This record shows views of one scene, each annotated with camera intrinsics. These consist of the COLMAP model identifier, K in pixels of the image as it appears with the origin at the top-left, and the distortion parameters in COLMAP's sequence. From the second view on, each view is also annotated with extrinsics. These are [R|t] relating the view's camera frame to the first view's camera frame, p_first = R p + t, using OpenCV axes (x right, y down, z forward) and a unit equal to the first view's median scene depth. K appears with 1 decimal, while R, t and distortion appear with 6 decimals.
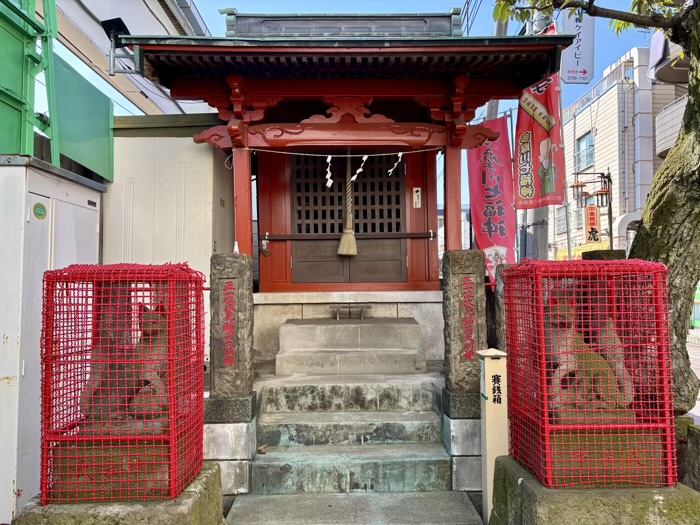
lens RADIAL K [[530.4, 0, 348.8], [0, 530.4, 266.5], [0, 0, 1]] dist [0.040665, -0.033213]
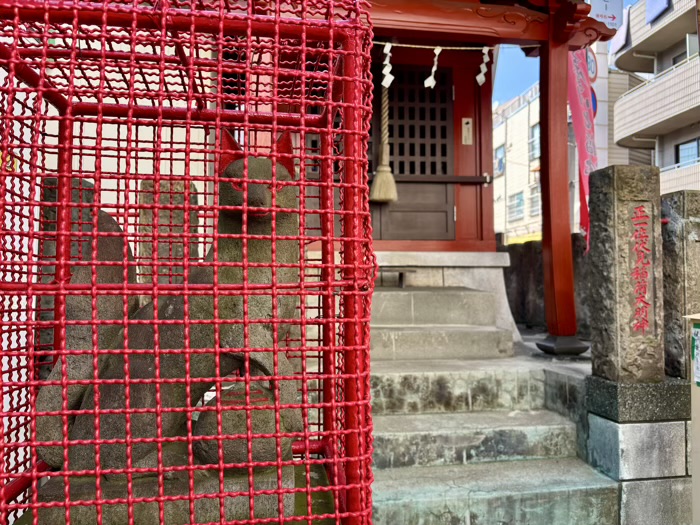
lens RADIAL K [[530.4, 0, 354.5], [0, 530.4, 265.2], [0, 0, 1]] dist [0.040665, -0.033213]
pose [[0.989405, 0.014772, 0.144431, -0.202535], [-0.016225, 0.999829, 0.008888, 0.085646], [-0.144275, -0.011137, 0.989475, 0.370346]]
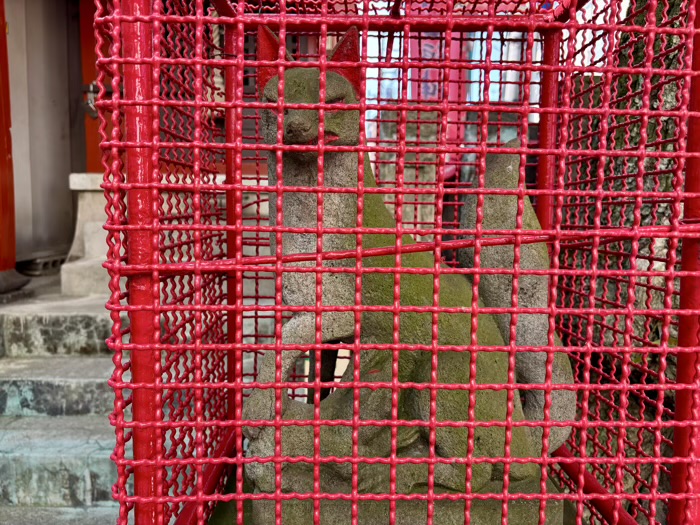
lens RADIAL K [[530.4, 0, 349.2], [0, 530.4, 257.4], [0, 0, 1]] dist [0.040665, -0.033213]
pose [[0.999710, 0.023832, -0.003475, 0.243497], [-0.023101, 0.989681, 0.141412, 0.069688], [0.006809, -0.141291, 0.989945, 0.432315]]
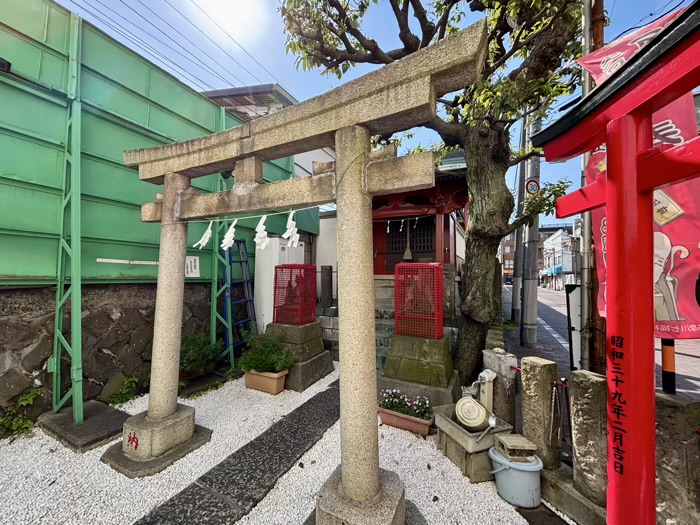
lens RADIAL K [[282.4, 0, 349.0], [0, 282.4, 262.1], [0, 0, 1]] dist [0.004113, 0.001983]
pose [[0.887042, -0.001382, -0.461686, 0.483186], [-0.000861, 0.999989, -0.004647, -0.005152], [0.461688, 0.004520, 0.887031, -0.331360]]
